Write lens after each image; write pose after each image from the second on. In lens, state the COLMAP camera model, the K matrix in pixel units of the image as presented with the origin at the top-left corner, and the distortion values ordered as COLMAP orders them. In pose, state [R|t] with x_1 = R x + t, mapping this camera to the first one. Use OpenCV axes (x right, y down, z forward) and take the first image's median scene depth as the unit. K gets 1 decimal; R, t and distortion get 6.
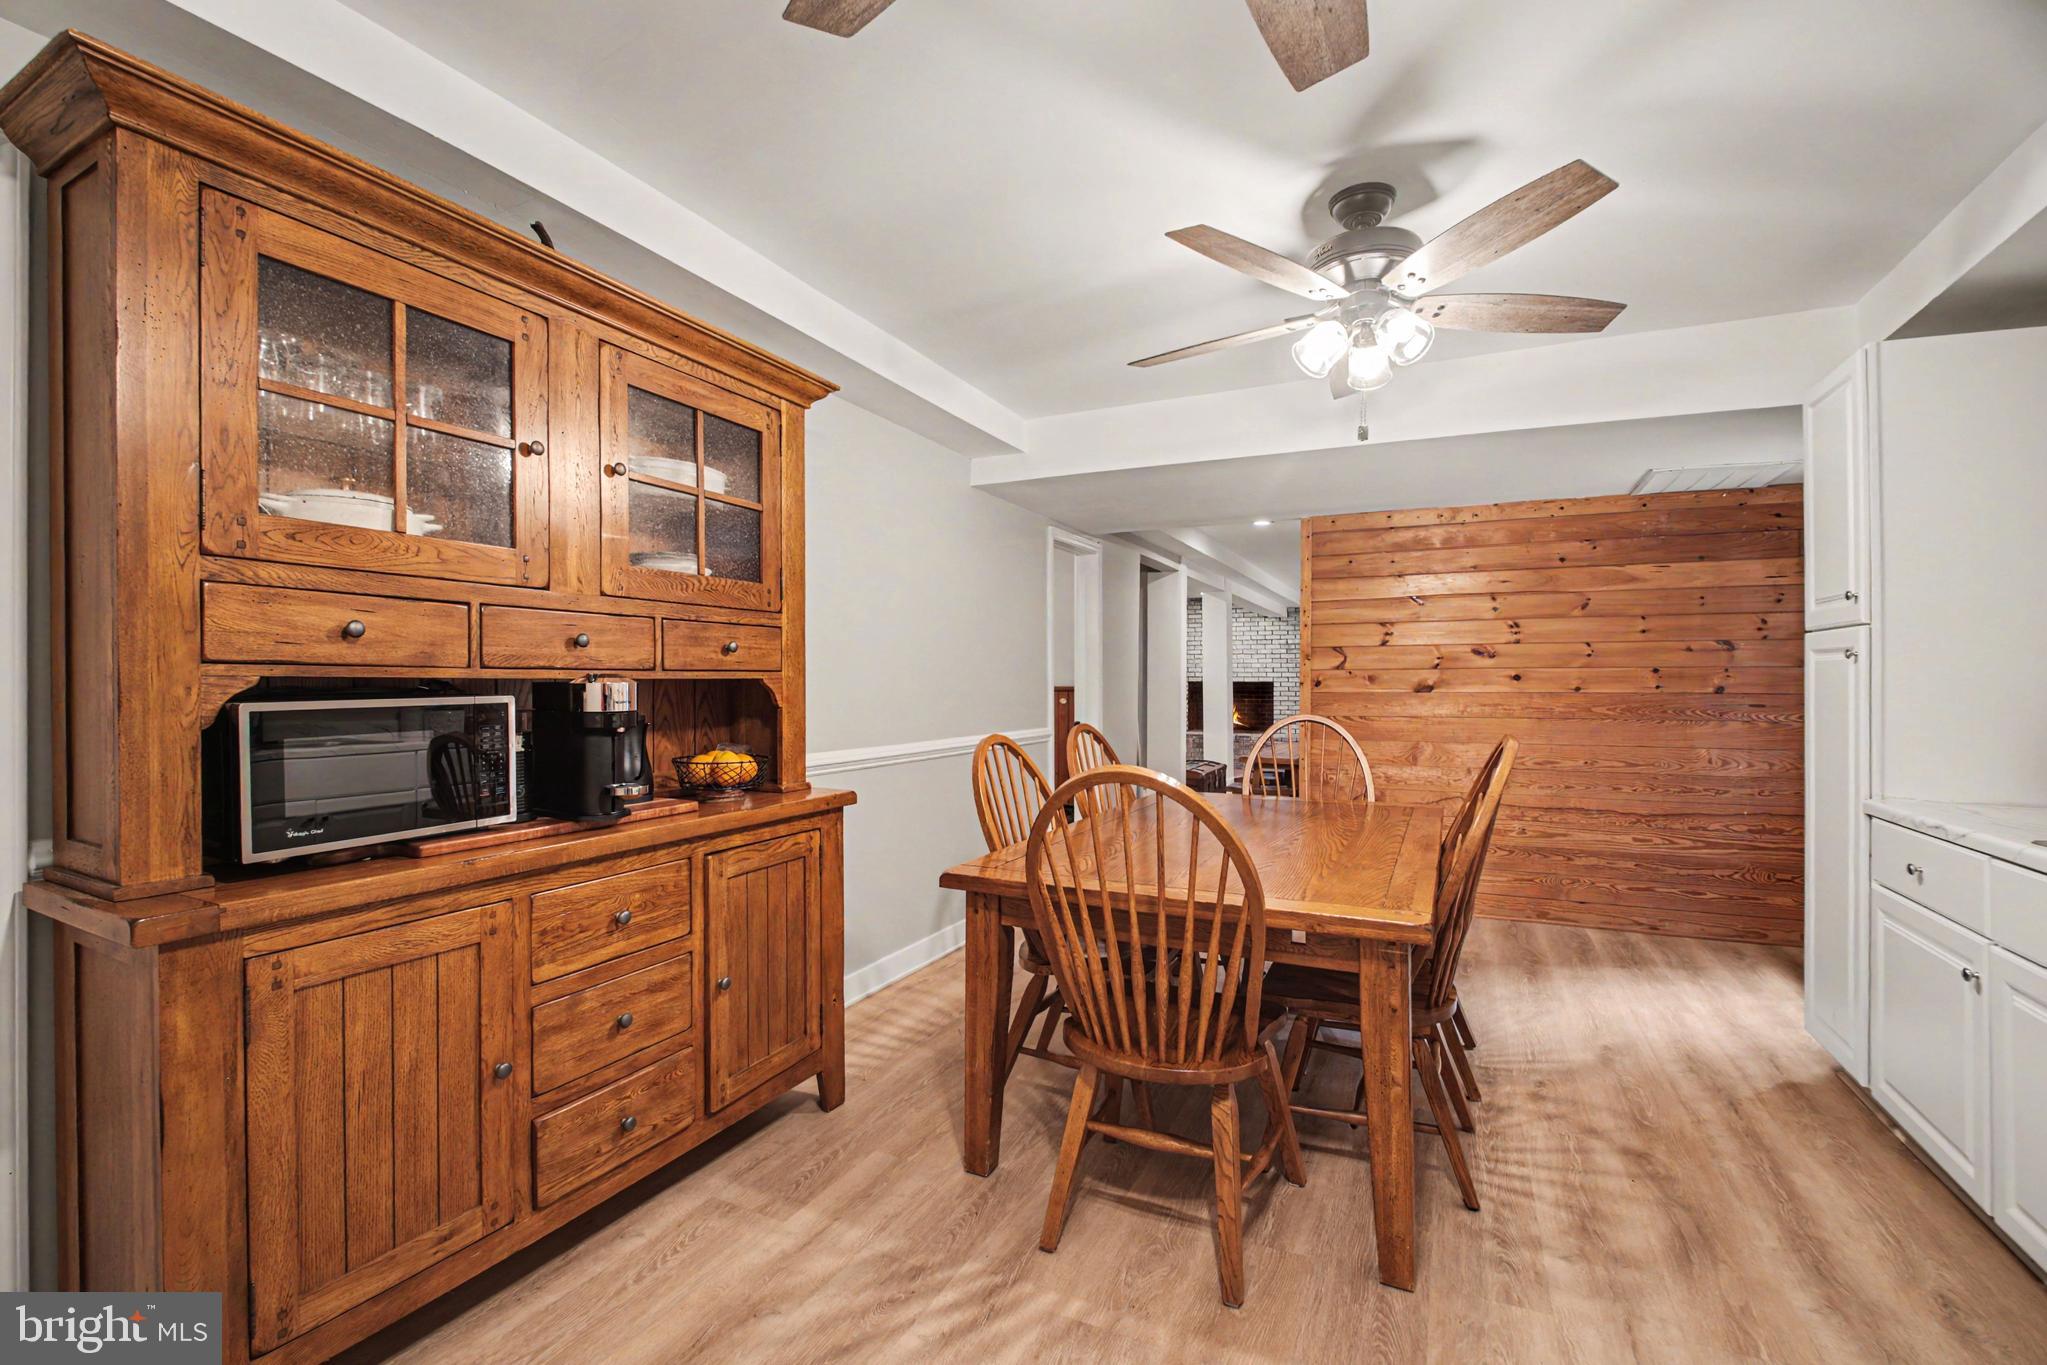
lens RADIAL K [[887.3, 0, 1014.7], [0, 887.3, 684.0], [0, 0, 1]] dist [-0.030090, -0.000608]
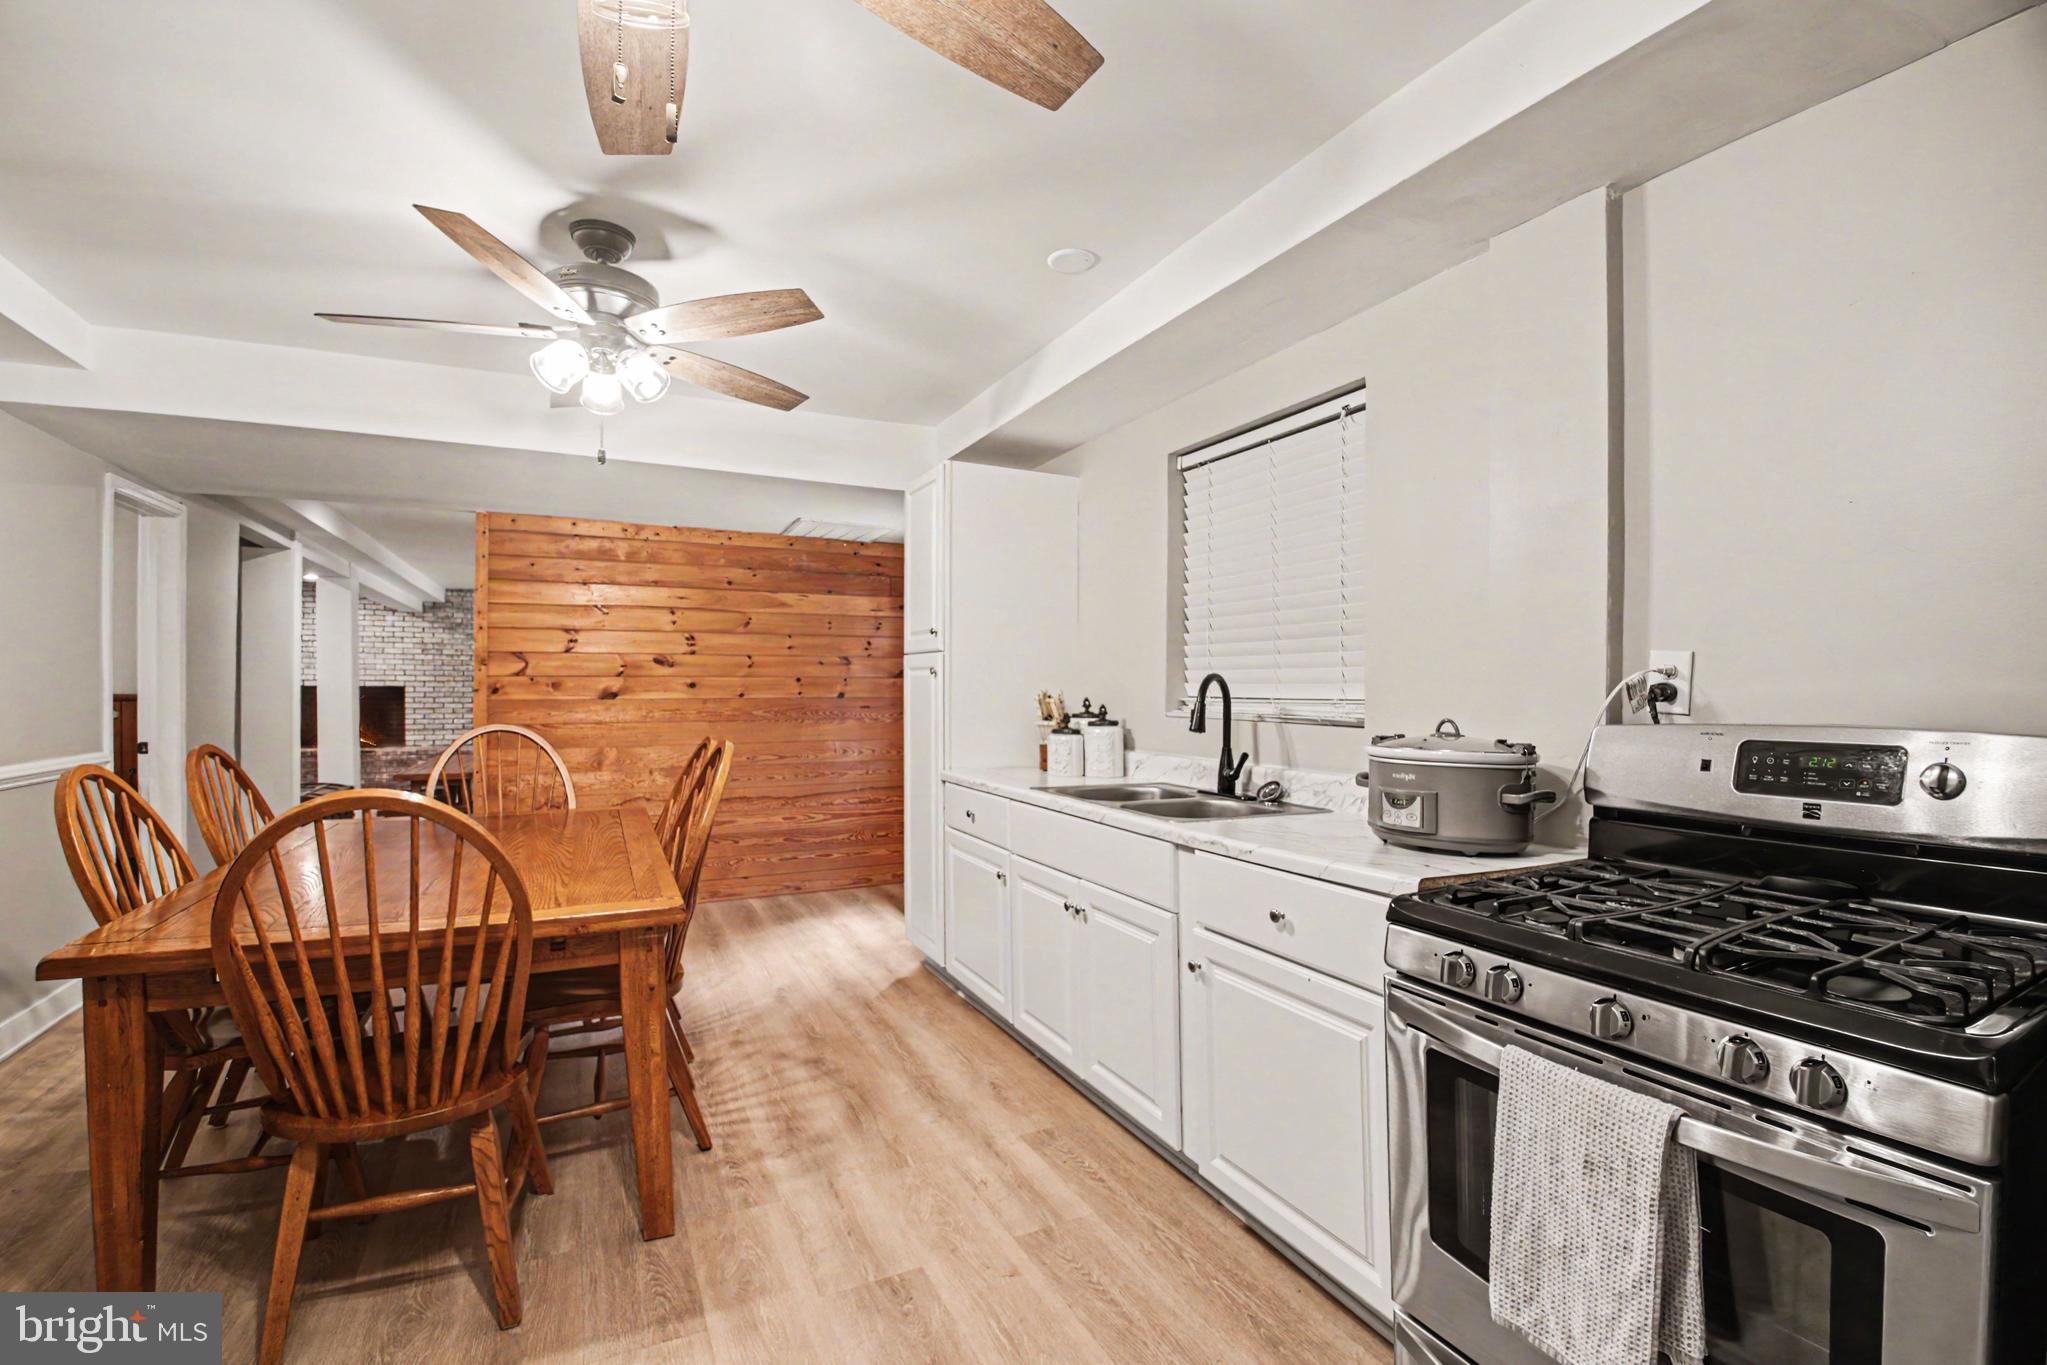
lens RADIAL K [[887.9, 0, 1034.9], [0, 887.9, 679.4], [0, 0, 1]] dist [-0.029587, -0.007433]
pose [[0.602788, 0.007670, 0.797864, -0.116527], [-0.000309, 0.999956, -0.009380, -0.007593], [-0.797901, 0.005408, 0.602764, -0.042484]]
